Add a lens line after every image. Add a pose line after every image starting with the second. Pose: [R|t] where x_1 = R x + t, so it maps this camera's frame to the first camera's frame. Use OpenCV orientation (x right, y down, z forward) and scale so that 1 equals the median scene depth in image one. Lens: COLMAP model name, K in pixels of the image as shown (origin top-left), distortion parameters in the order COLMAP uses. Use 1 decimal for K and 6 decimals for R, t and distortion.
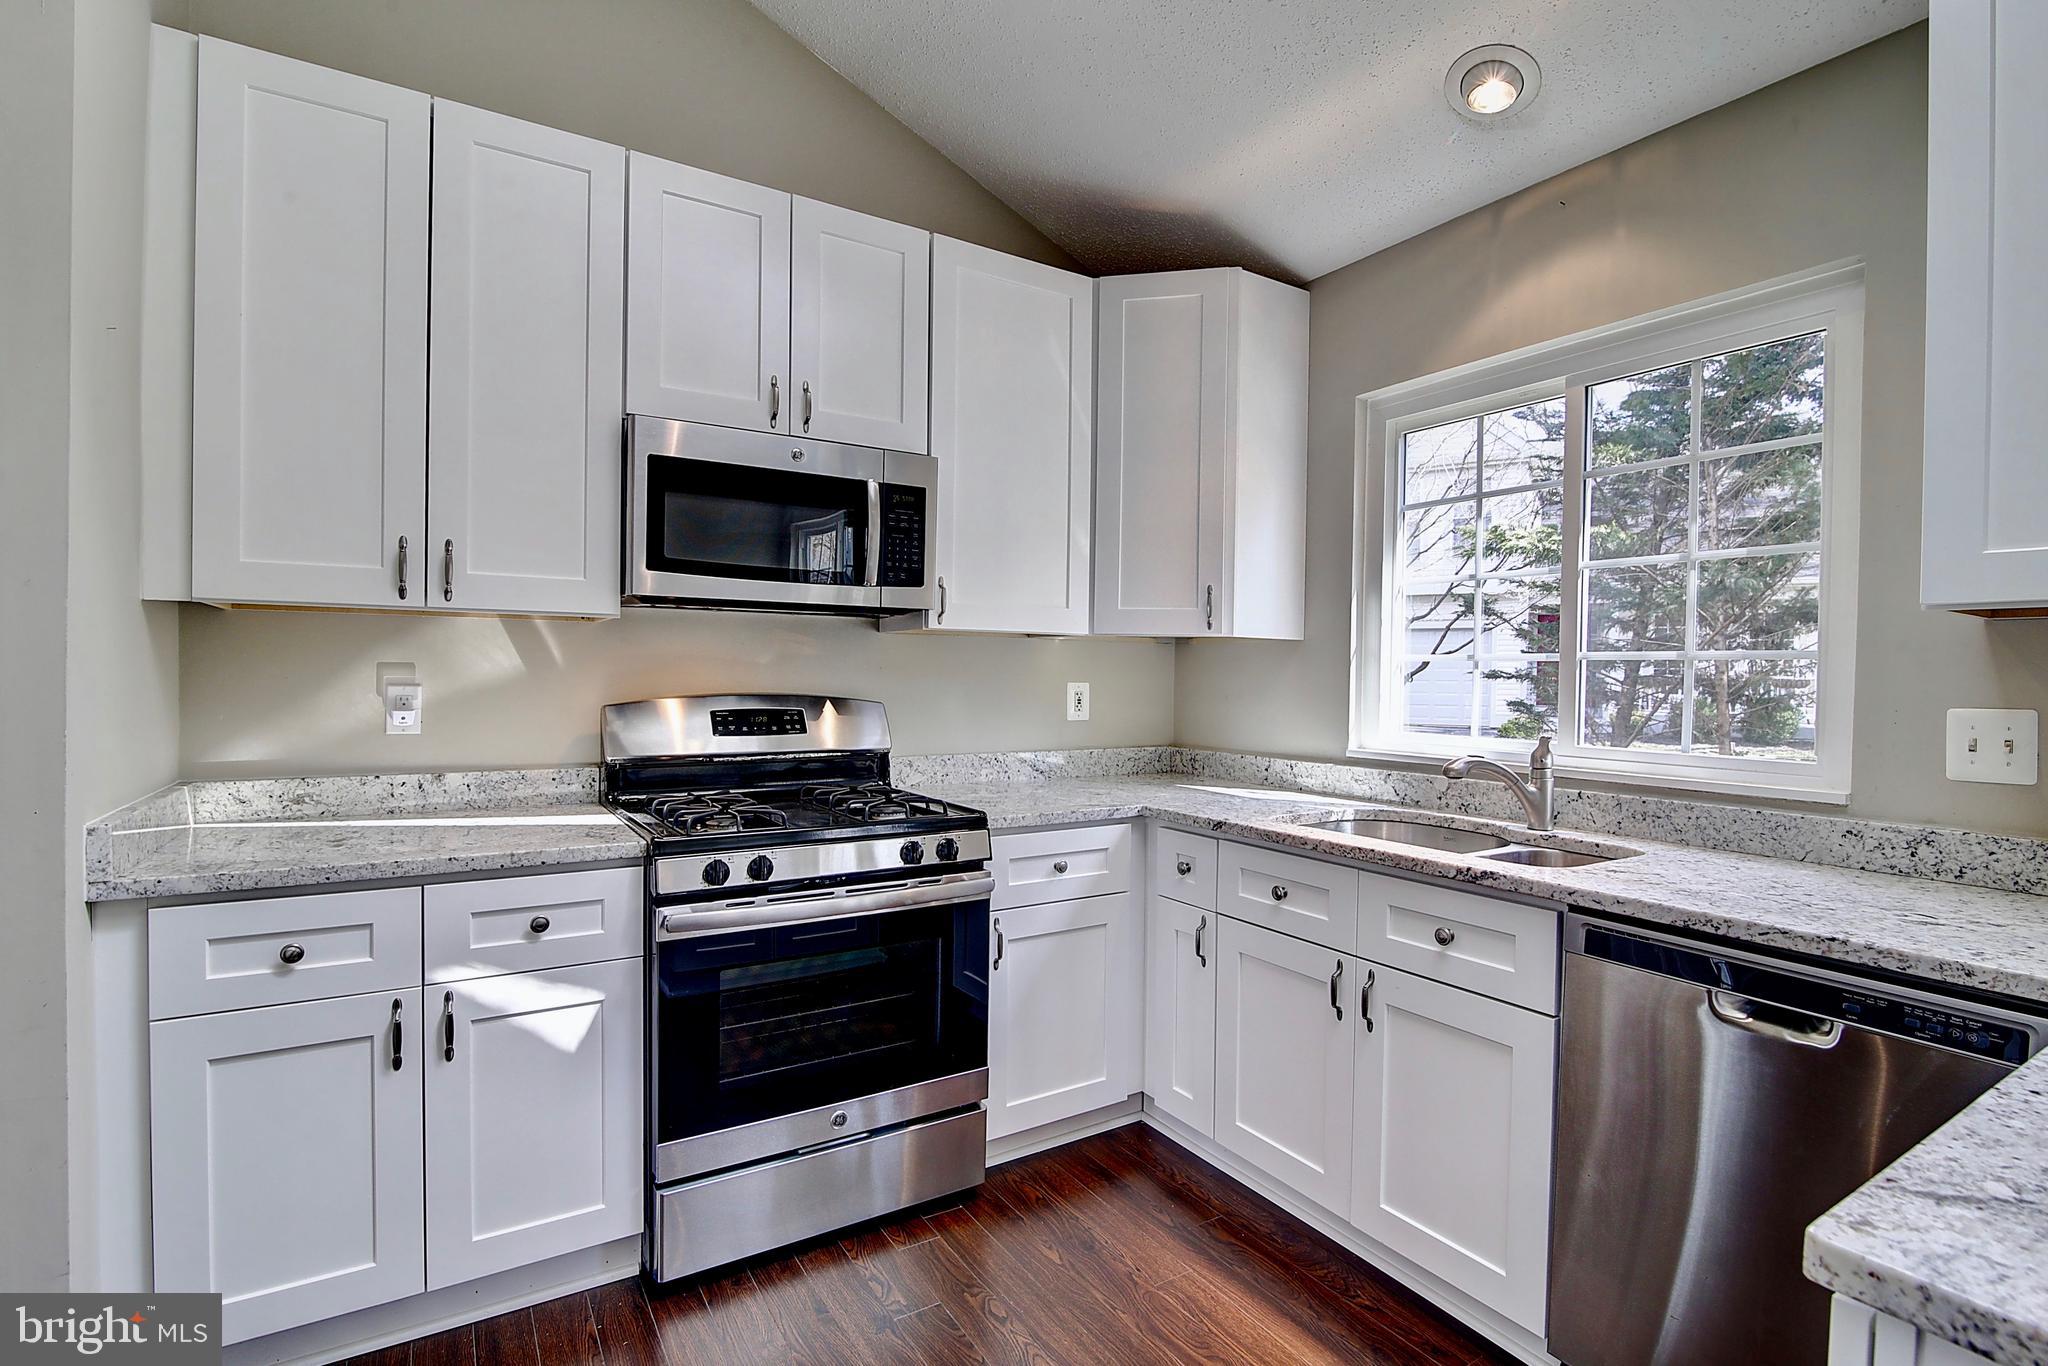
lens RADIAL K [[964.4, 0, 1025.3], [0, 964.4, 690.9], [0, 0, 1]] dist [-0.016003, -0.000096]
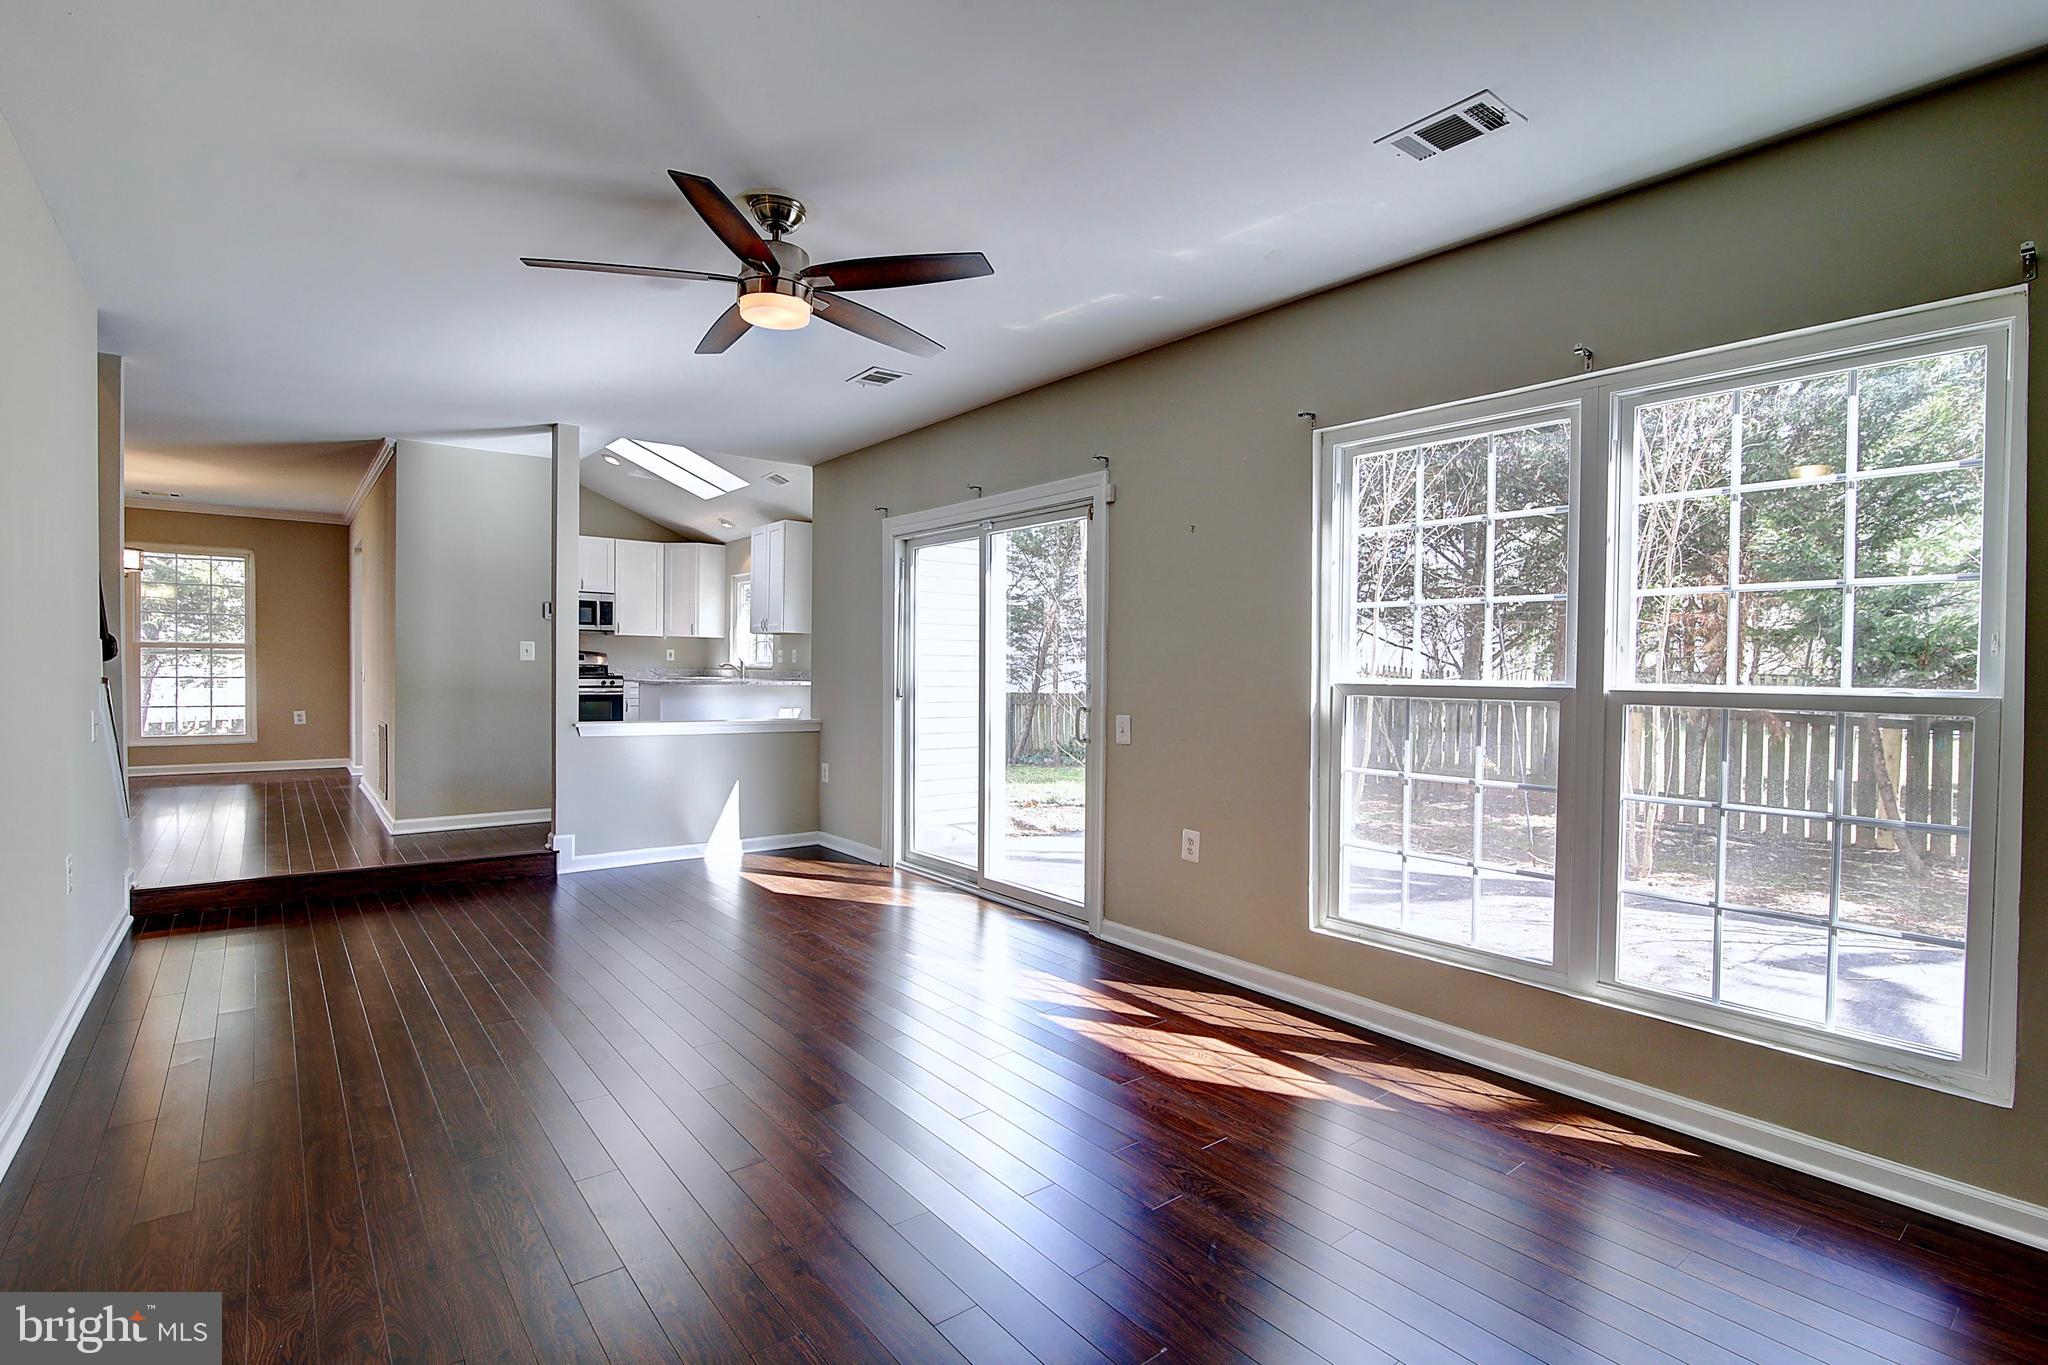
lens RADIAL K [[964.4, 0, 1025.3], [0, 964.4, 690.4], [0, 0, 1]] dist [-0.016003, -0.000096]
pose [[0.993030, -0.002915, 0.117824, 1.520224], [0.002119, 0.999974, 0.006884, 0.194982], [-0.117841, -0.006587, 0.993011, -4.328938]]
